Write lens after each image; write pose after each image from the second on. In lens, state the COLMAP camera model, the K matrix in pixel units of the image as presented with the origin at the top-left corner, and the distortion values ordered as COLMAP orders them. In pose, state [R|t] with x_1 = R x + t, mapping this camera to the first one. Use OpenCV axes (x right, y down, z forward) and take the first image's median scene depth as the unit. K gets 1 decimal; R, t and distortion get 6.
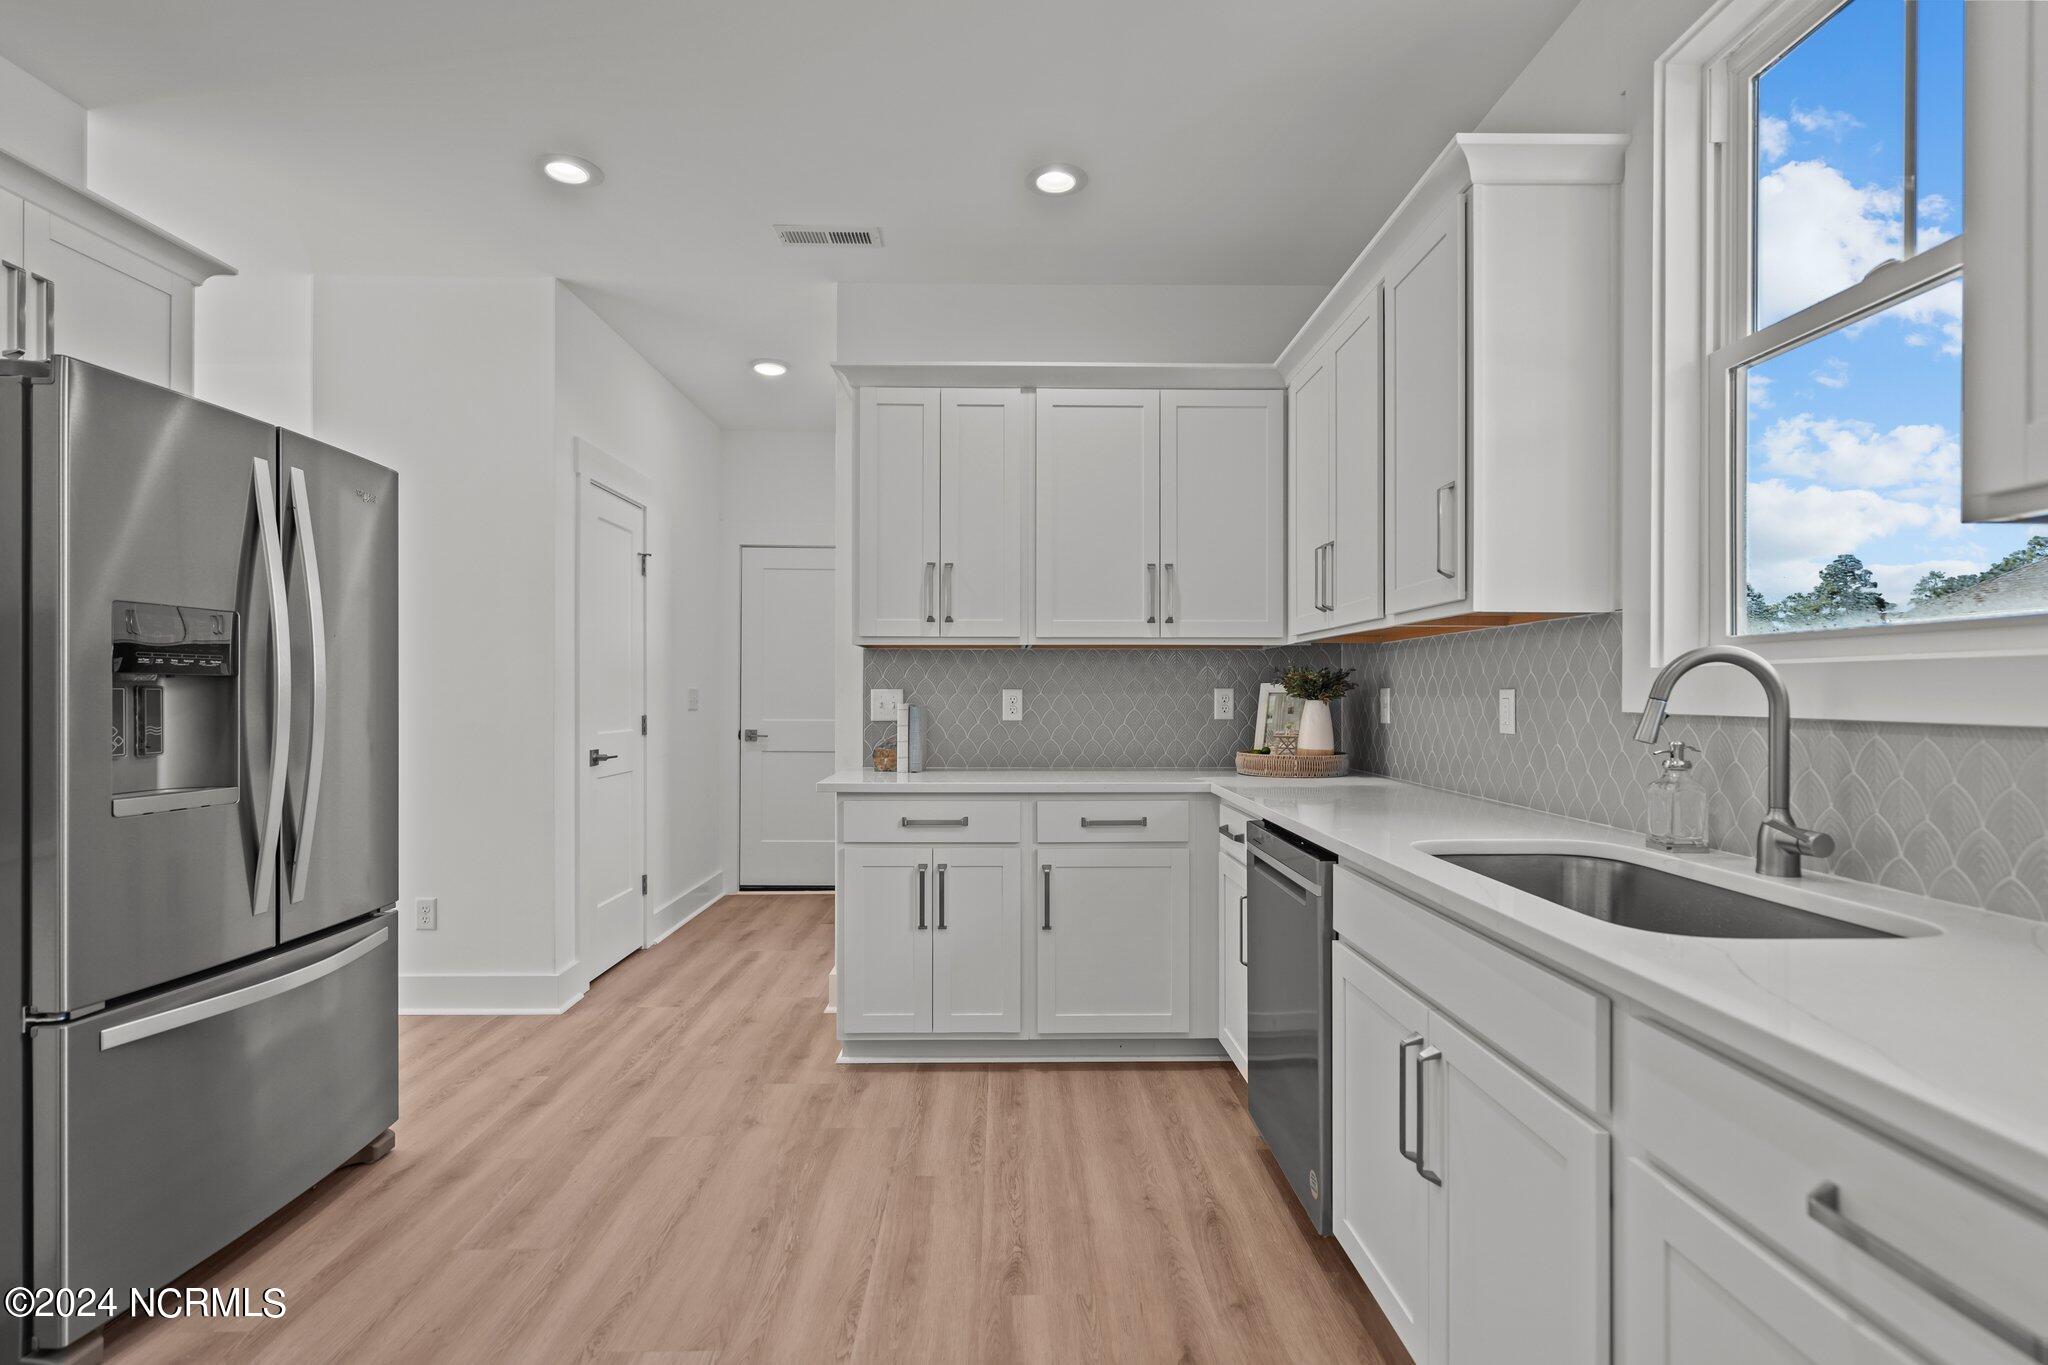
lens RADIAL K [[989.7, 0, 1036.8], [0, 989.7, 695.2], [0, 0, 1]] dist [-0.003493, -0.000796]
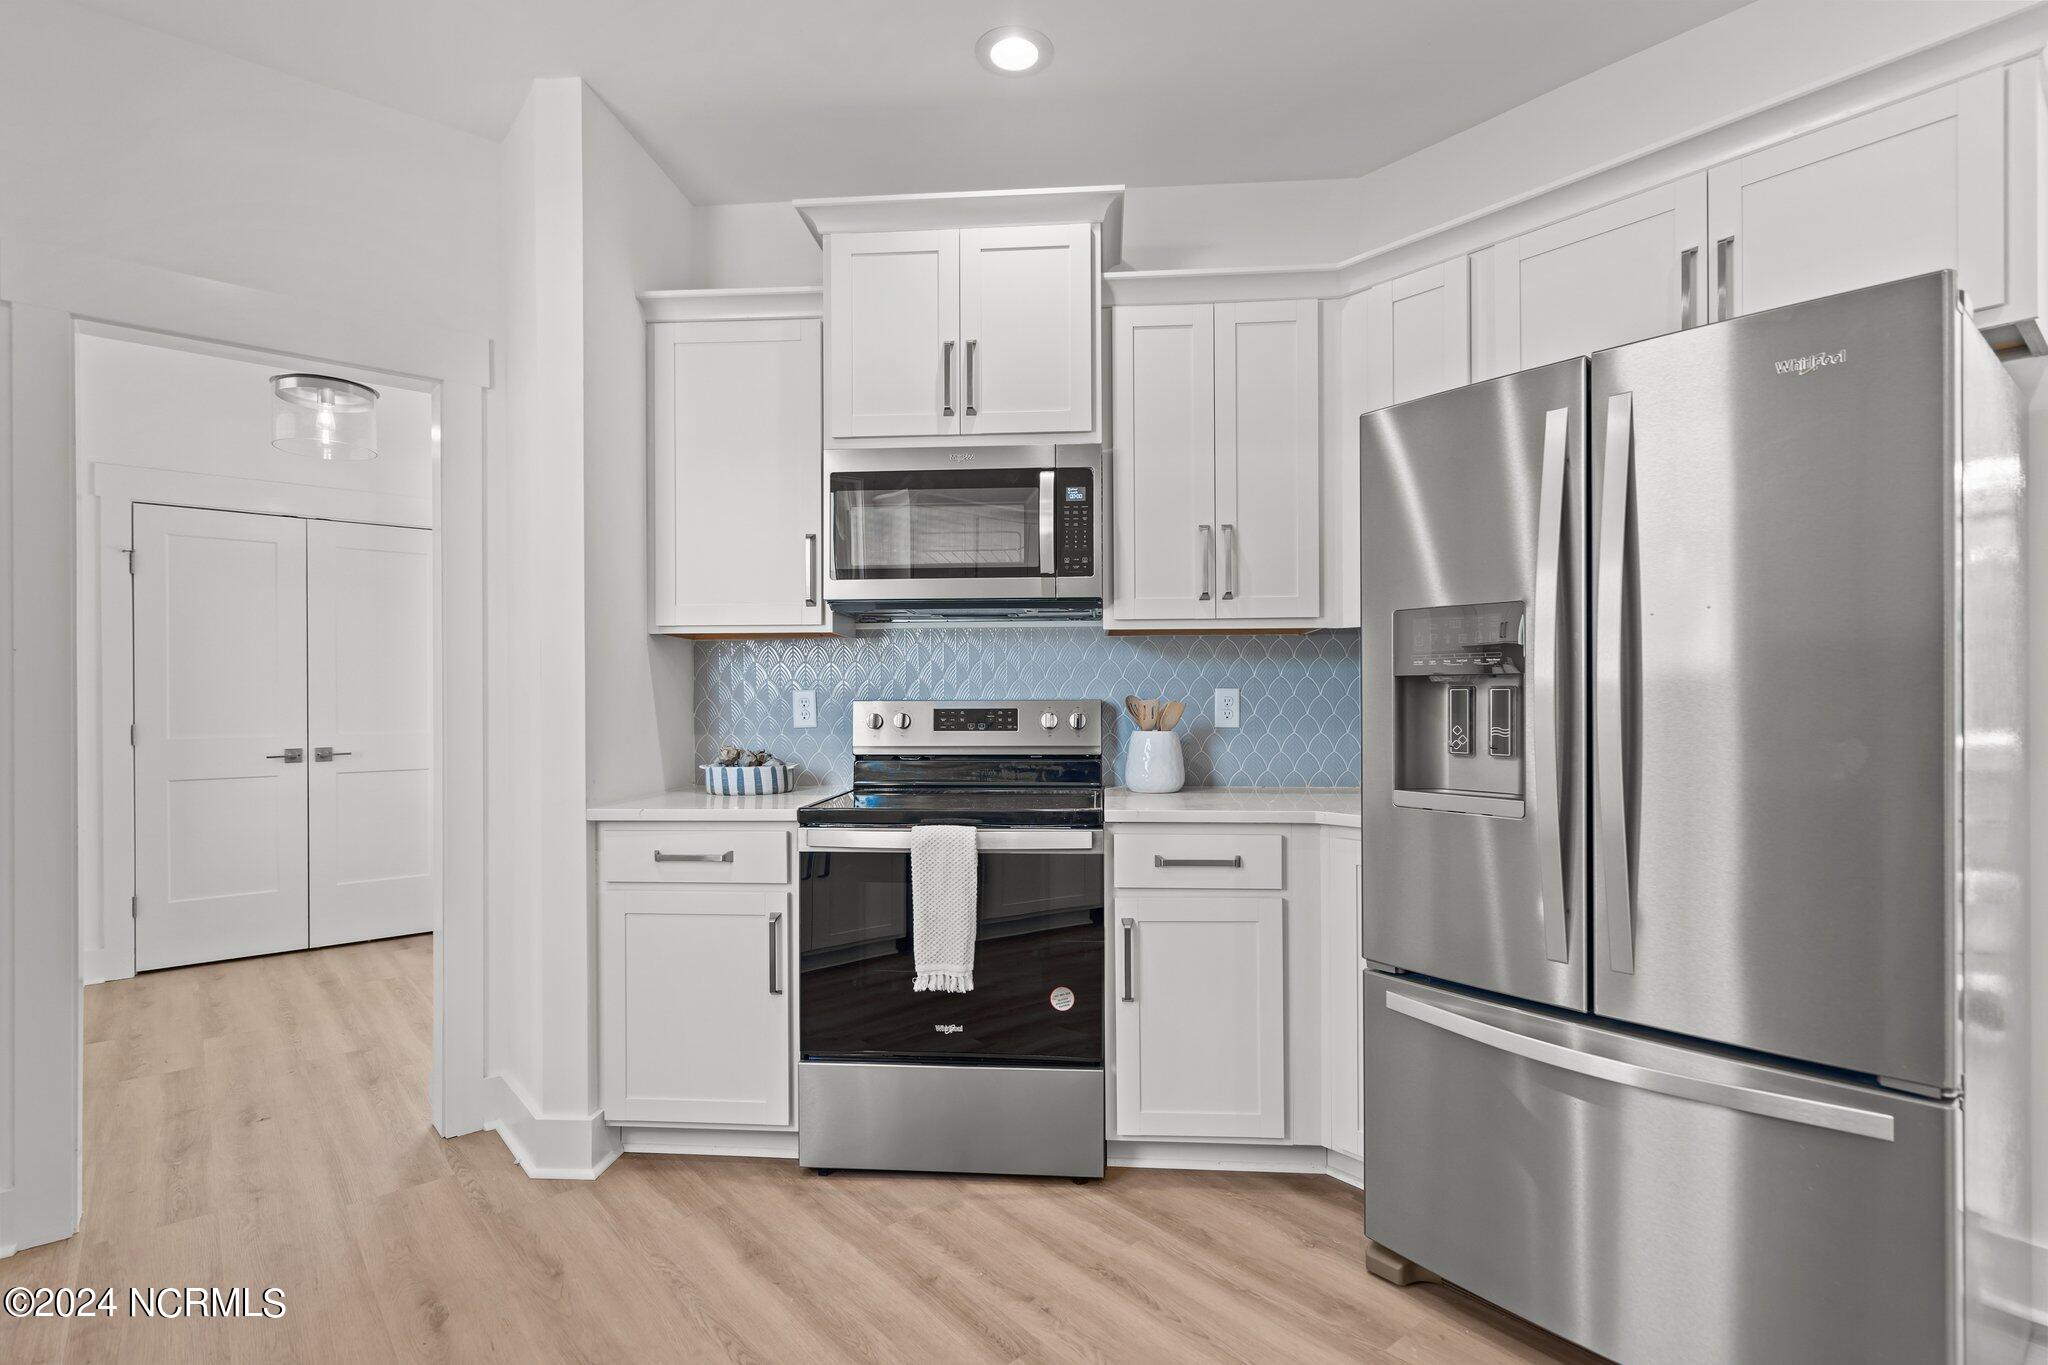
lens RADIAL K [[989.7, 0, 1036.8], [0, 989.7, 695.2], [0, 0, 1]] dist [-0.003493, -0.000796]
pose [[-0.773308, 0.003814, -0.634019, 0.050397], [0.001787, 0.999991, 0.003837, -0.003534], [0.634028, 0.001834, -0.773308, 0.920576]]
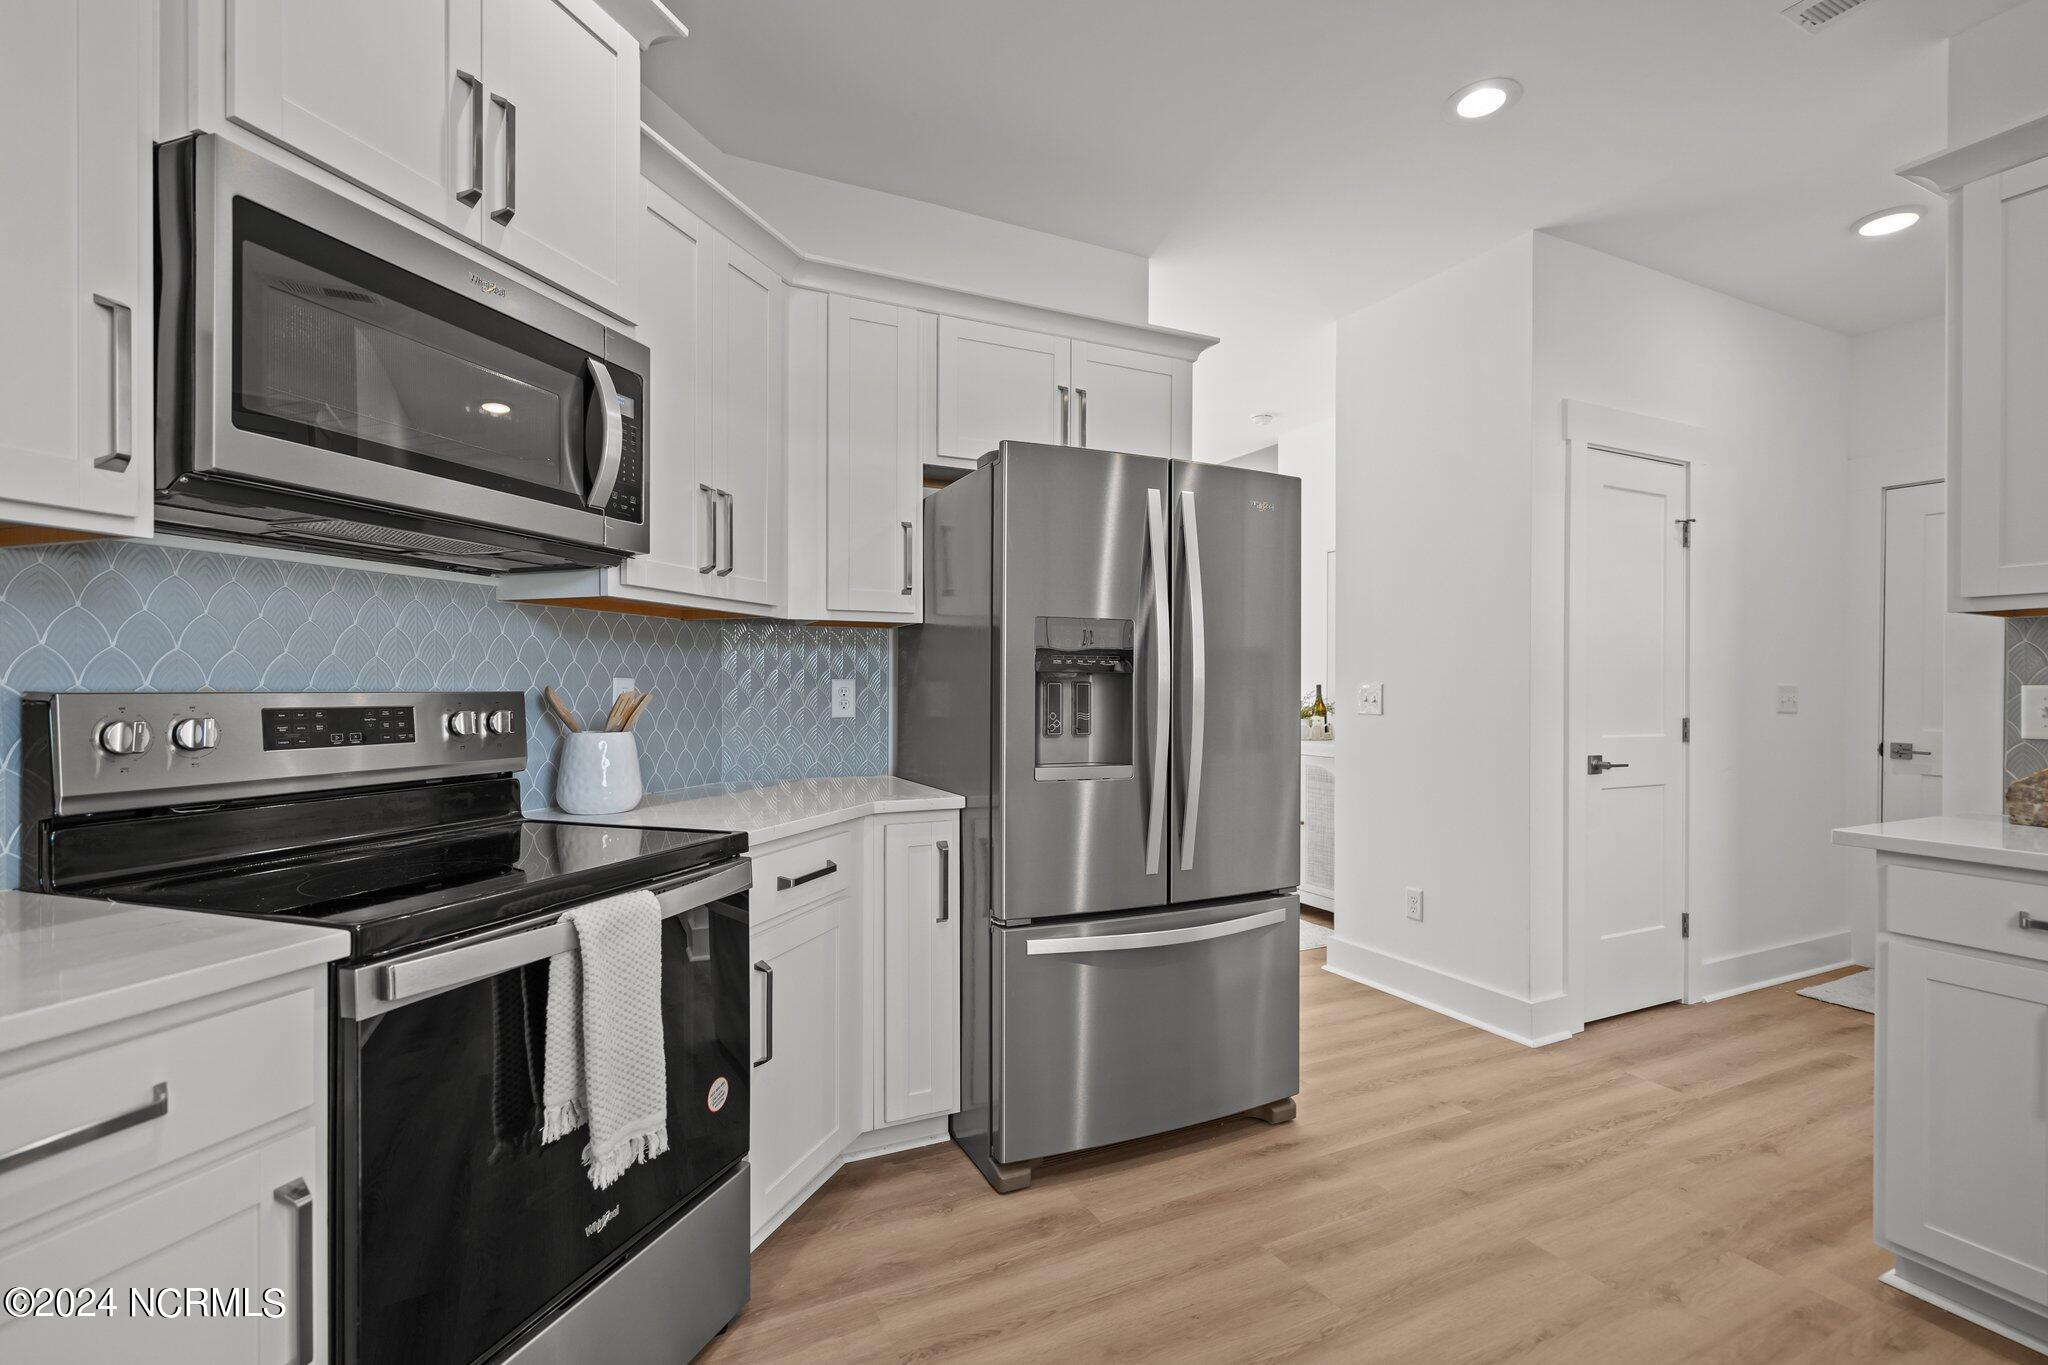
lens RADIAL K [[930.9, 0, 1001.4], [0, 930.9, 690.8], [0, 0, 1]] dist [-0.002344, -0.000135]
pose [[0.412155, 0.003817, -0.911106, 0.104611], [-0.006610, 0.999977, 0.001199, 0.001130], [0.911090, 0.005528, 0.412171, 0.253317]]
